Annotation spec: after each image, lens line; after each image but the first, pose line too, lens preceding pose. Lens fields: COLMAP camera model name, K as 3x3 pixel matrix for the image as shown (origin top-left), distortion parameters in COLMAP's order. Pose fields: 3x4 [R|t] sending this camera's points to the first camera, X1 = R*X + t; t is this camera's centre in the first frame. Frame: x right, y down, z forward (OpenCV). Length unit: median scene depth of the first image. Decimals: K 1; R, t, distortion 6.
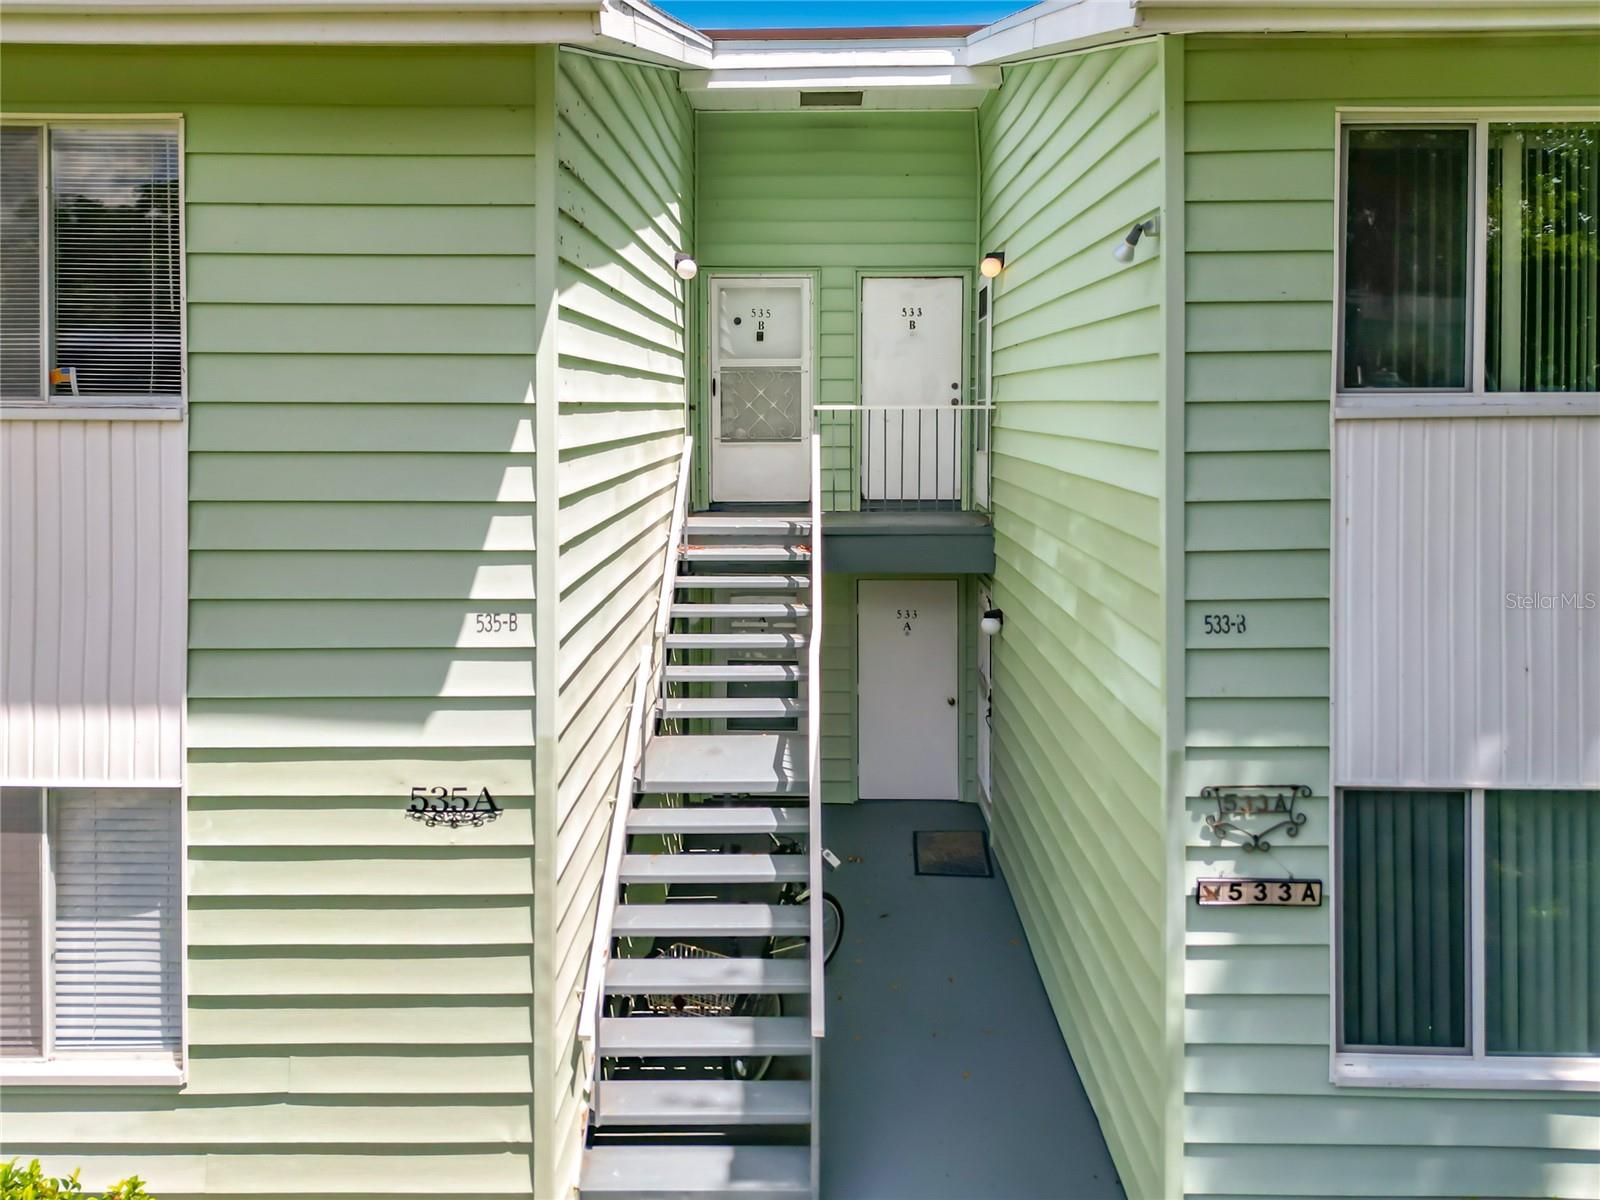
lens RADIAL K [[1205.4, 0, 820.1], [0, 1205.4, 414.4], [0, 0, 1]] dist [0.032273, -0.001349]
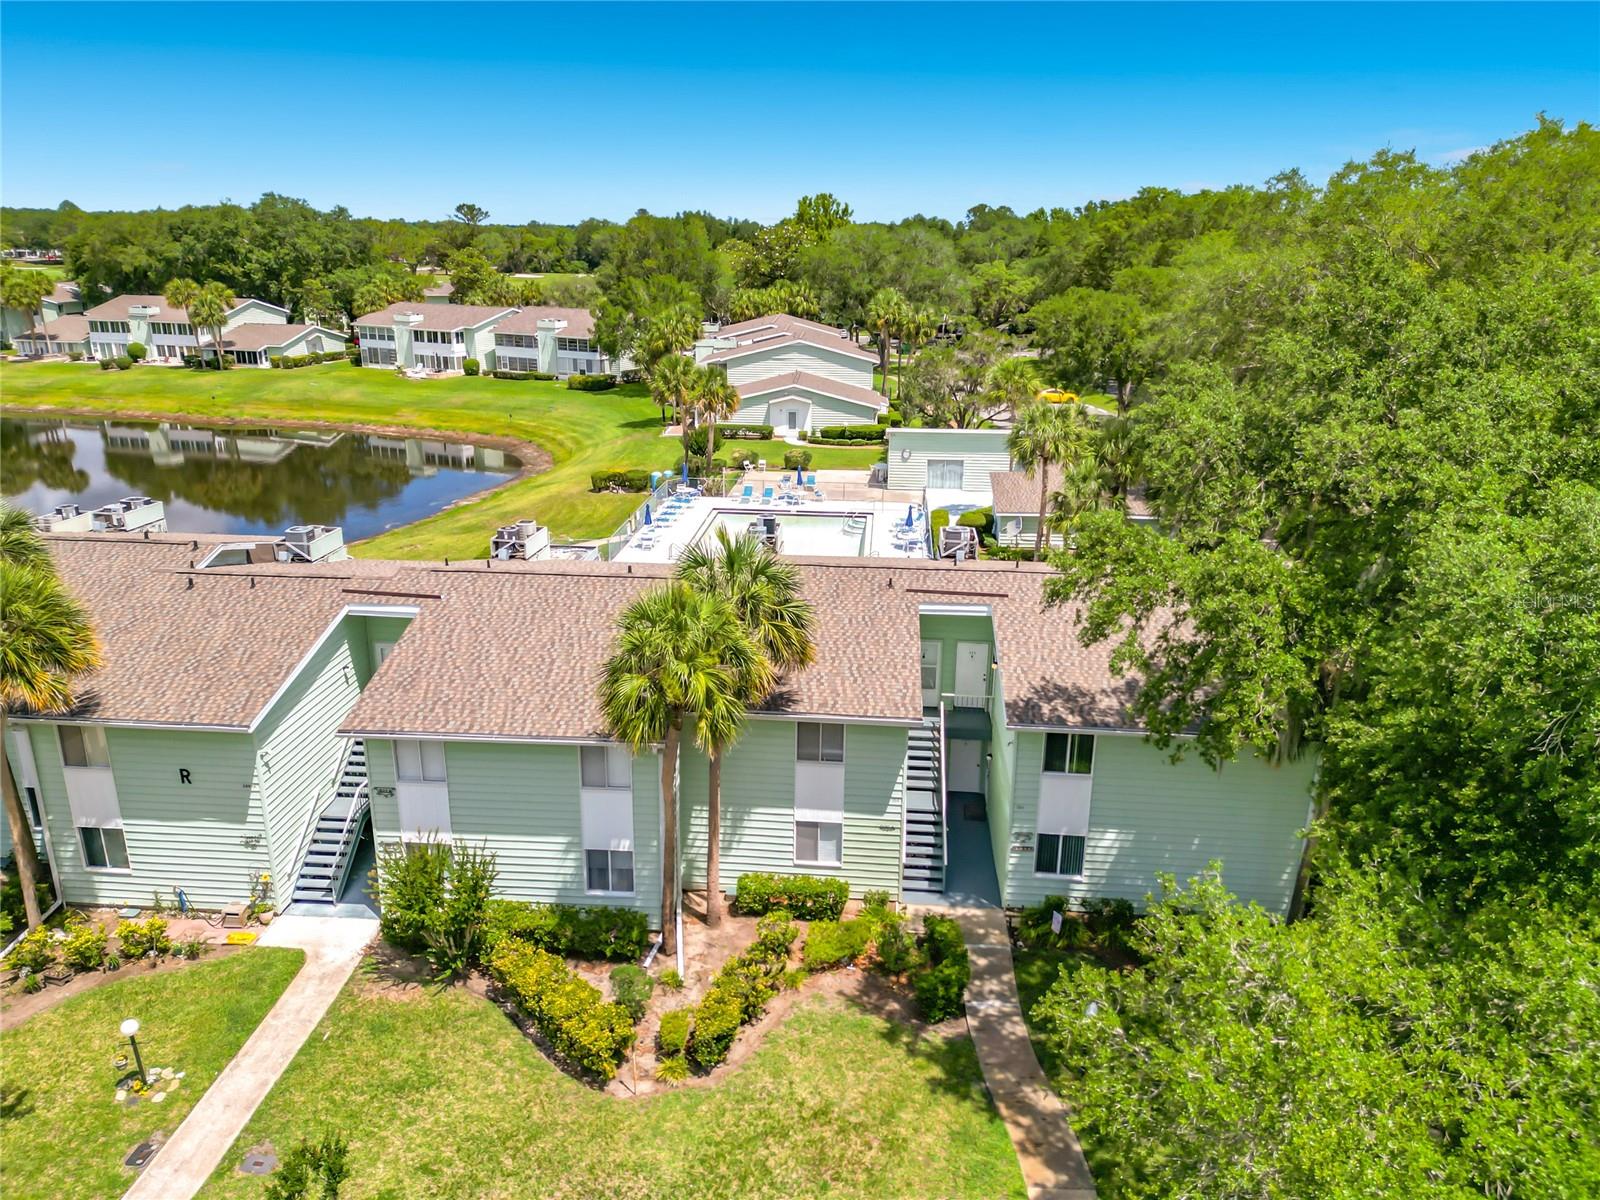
lens RADIAL K [[1125.3, 0, 793.3], [0, 1125.3, 569.6], [0, 0, 1]] dist [0.082694, -0.087003]
pose [[0.996434, 0.028172, -0.079530, -0.355251], [-0.005940, 0.963693, 0.266948, -2.363201], [0.084163, -0.265524, 0.960424, -4.004347]]
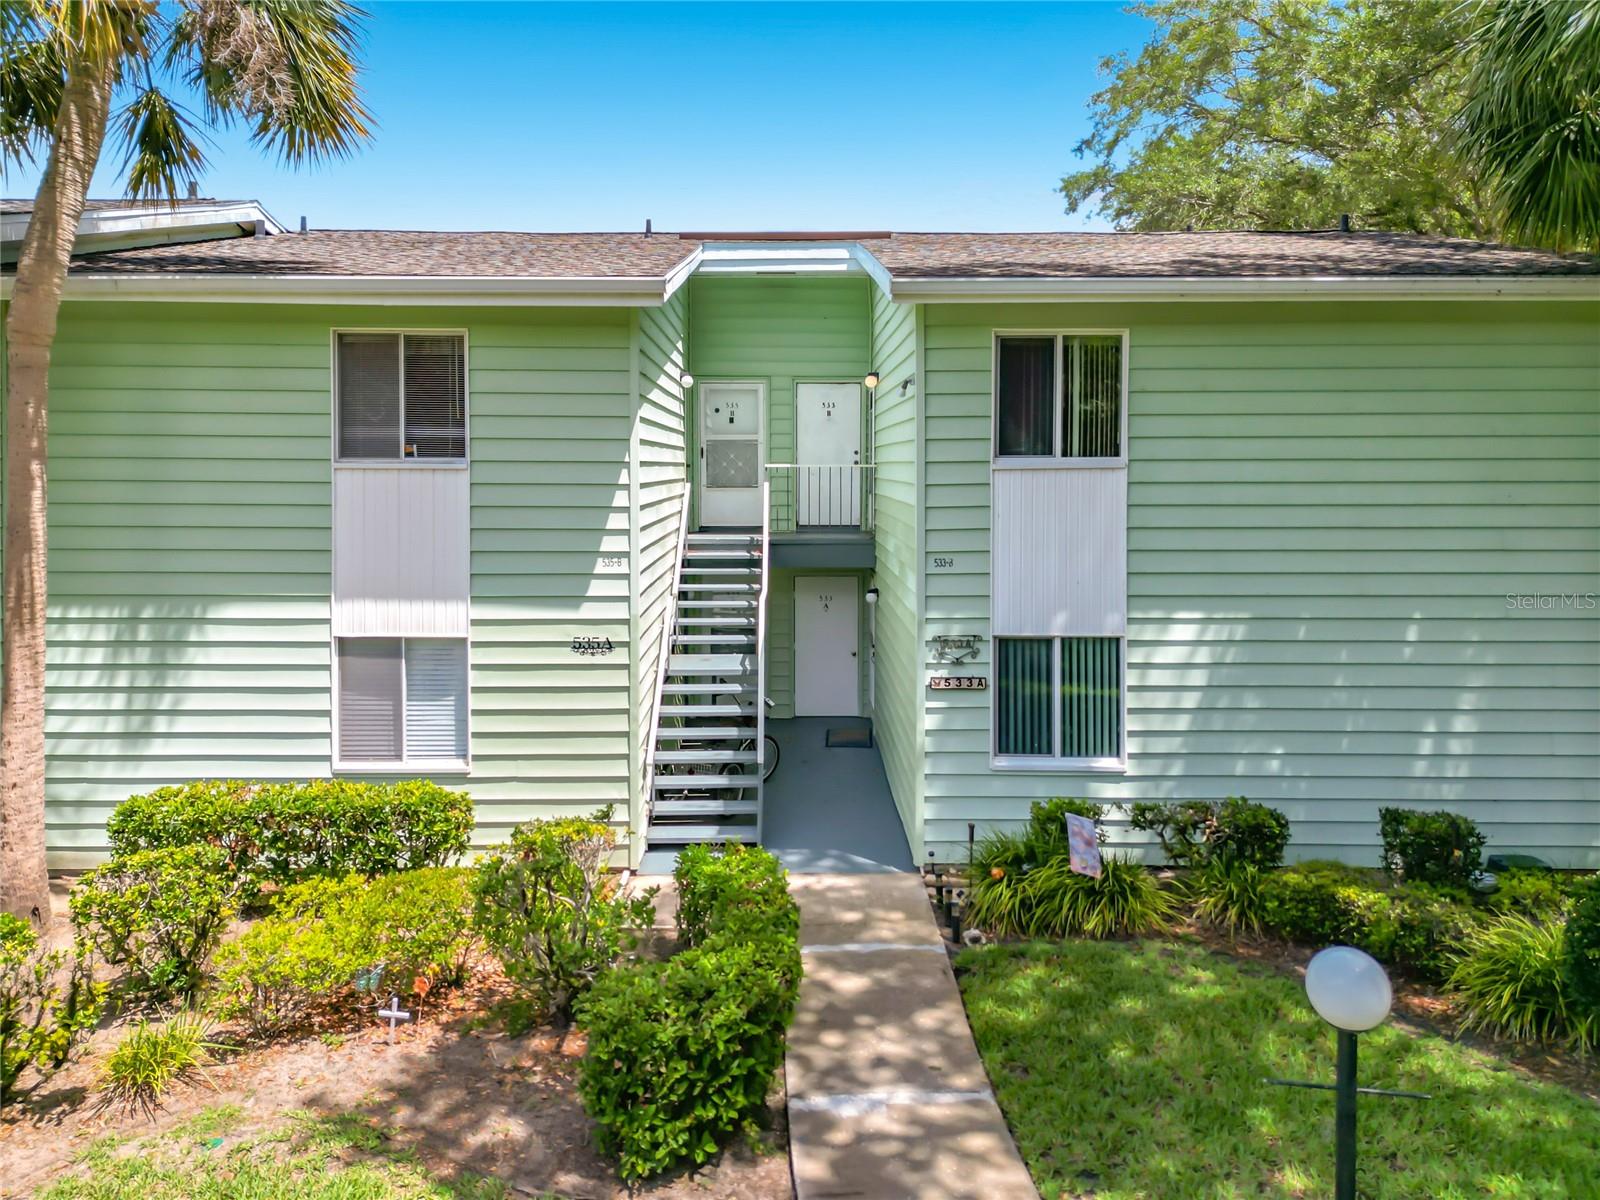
lens RADIAL K [[1140.2, 0, 803.3], [0, 1140.2, 501.8], [0, 0, 1]] dist [0.050786, -0.000908]
pose [[0.999885, 0.001431, 0.015127, 0.045905], [-0.001774, 0.999741, 0.022668, 0.015702], [-0.015090, -0.022692, 0.999629, -1.049366]]
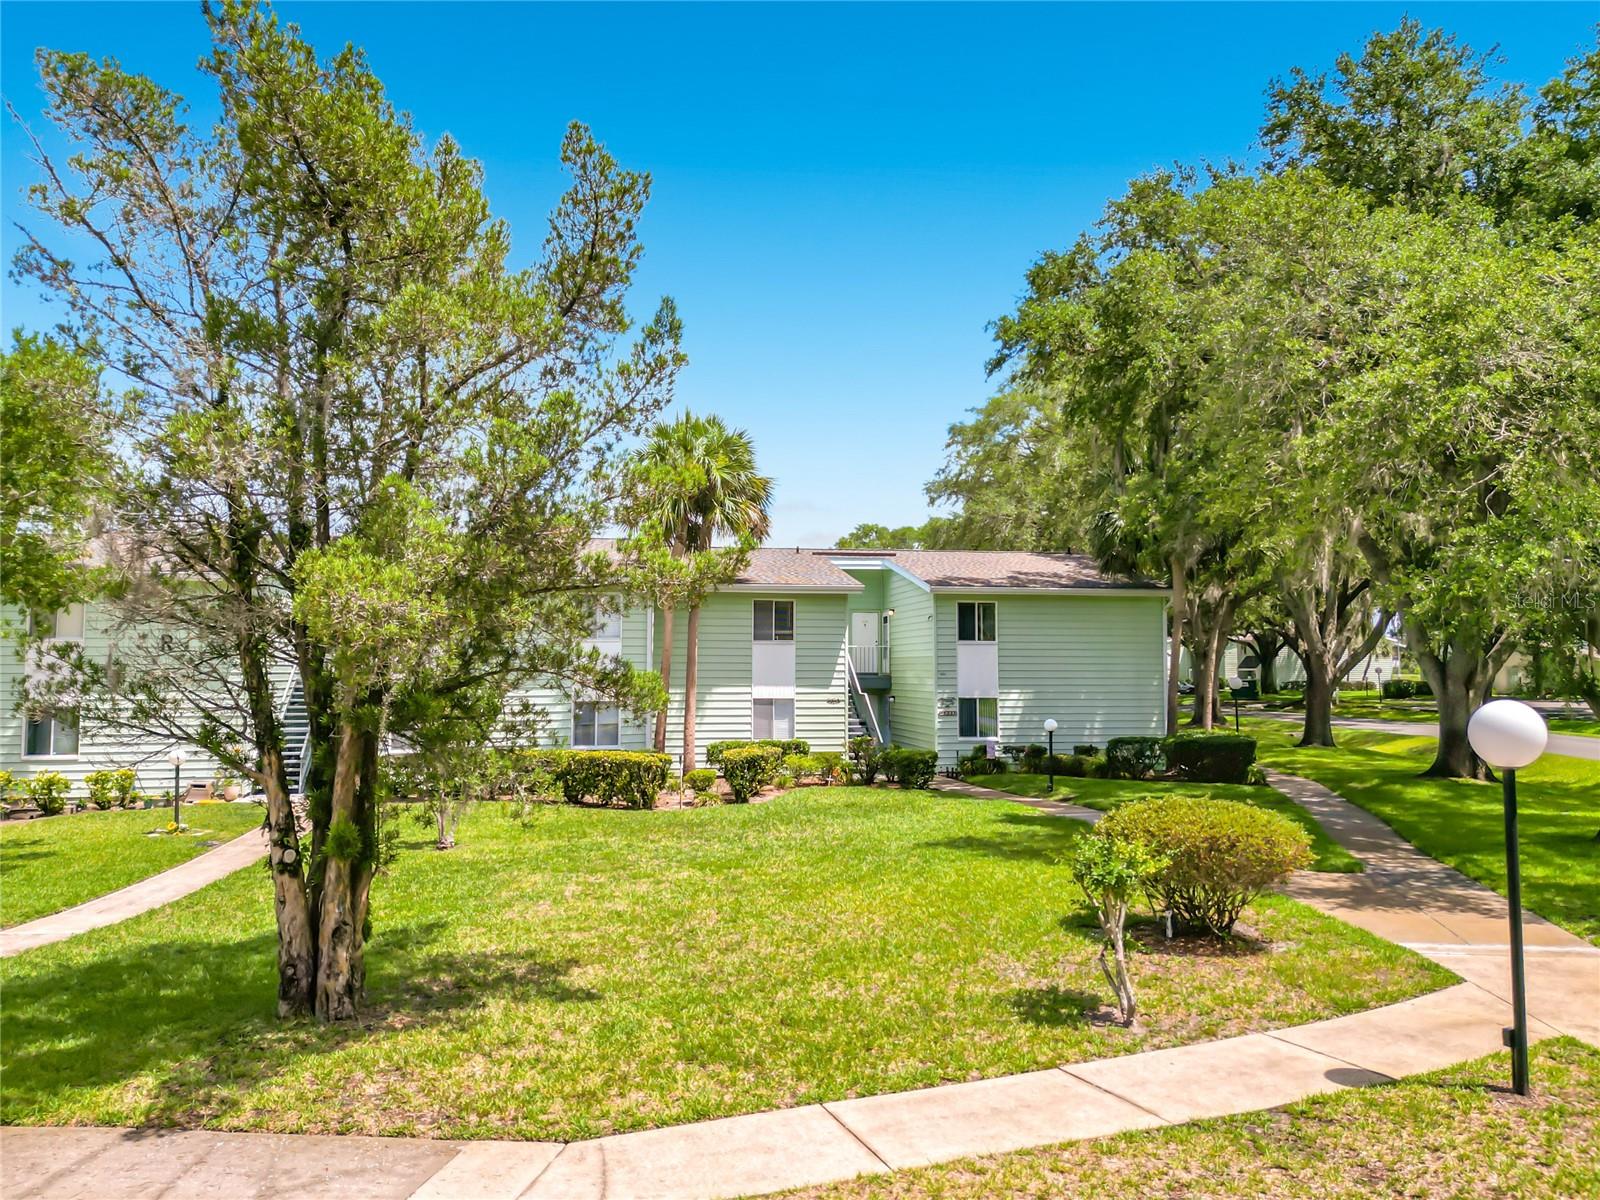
lens RADIAL K [[1163.2, 0, 801.3], [0, 1163.2, 567.8], [0, 0, 1]] dist [0.014501, -0.002652]
pose [[0.983394, 0.017796, 0.180609, -1.649538], [-0.000101, 0.995234, -0.097512, 0.212274], [-0.181484, 0.095874, 0.978709, -5.342675]]
